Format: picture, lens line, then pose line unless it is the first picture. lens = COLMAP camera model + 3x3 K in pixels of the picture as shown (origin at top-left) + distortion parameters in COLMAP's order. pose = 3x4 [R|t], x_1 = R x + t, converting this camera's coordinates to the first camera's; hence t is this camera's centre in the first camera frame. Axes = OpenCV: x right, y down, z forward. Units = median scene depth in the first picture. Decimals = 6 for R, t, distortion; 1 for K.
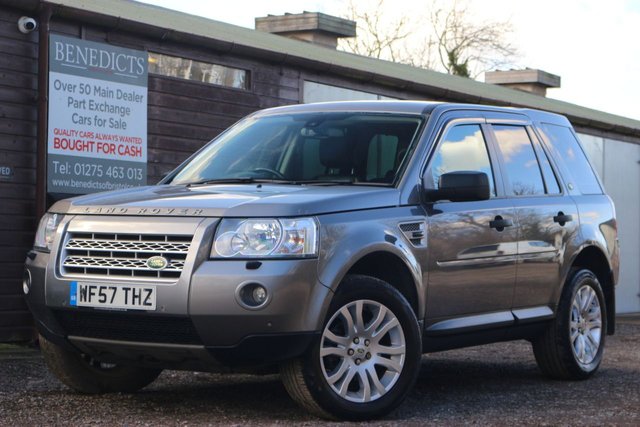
lens RADIAL K [[1550.0, 0, 315.9], [0, 1550.0, 215.0], [0, 0, 1]] dist [0.023703, 0.000000]
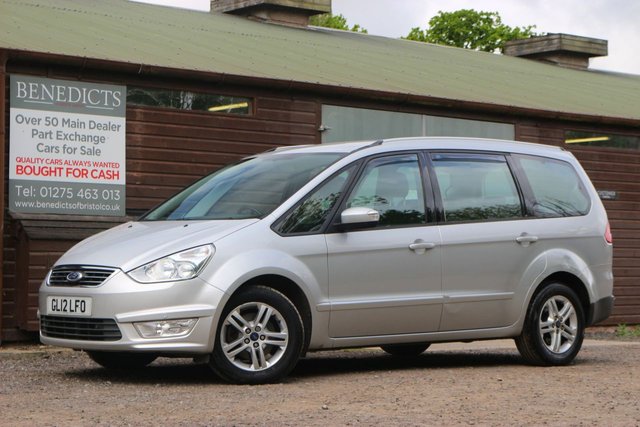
lens RADIAL K [[1550.0, 0, 331.0], [0, 1550.0, 211.4], [0, 0, 1]] dist [0.023703, 0.000000]
pose [[0.961208, -0.025026, -0.274687, 0.353786], [0.019652, 0.999558, -0.022298, 0.013980], [0.275124, 0.016035, 0.961275, -0.037919]]
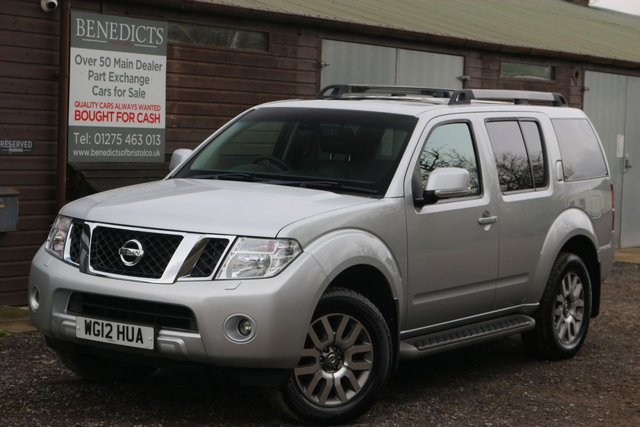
lens RADIAL K [[1550.0, 0, 317.7], [0, 1550.0, 185.7], [0, 0, 1]] dist [0.023703, 0.000000]
pose [[0.999372, 0.014976, -0.032110, 0.028988], [-0.013134, 0.998297, 0.056834, -0.058094], [0.032907, -0.056377, 0.997867, -0.044984]]
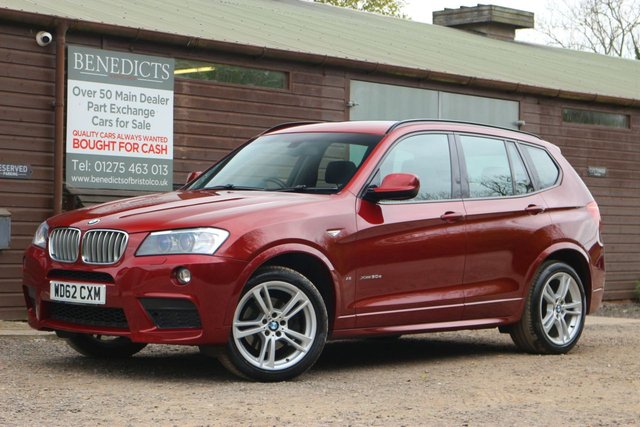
lens RADIAL K [[1550.0, 0, 319.5], [0, 1550.0, 211.2], [0, 0, 1]] dist [0.023703, 0.000000]
pose [[0.983400, -0.003362, -0.181422, 0.199355], [0.004395, 0.999976, 0.005292, -0.002572], [0.181400, -0.006001, 0.983391, -0.064230]]
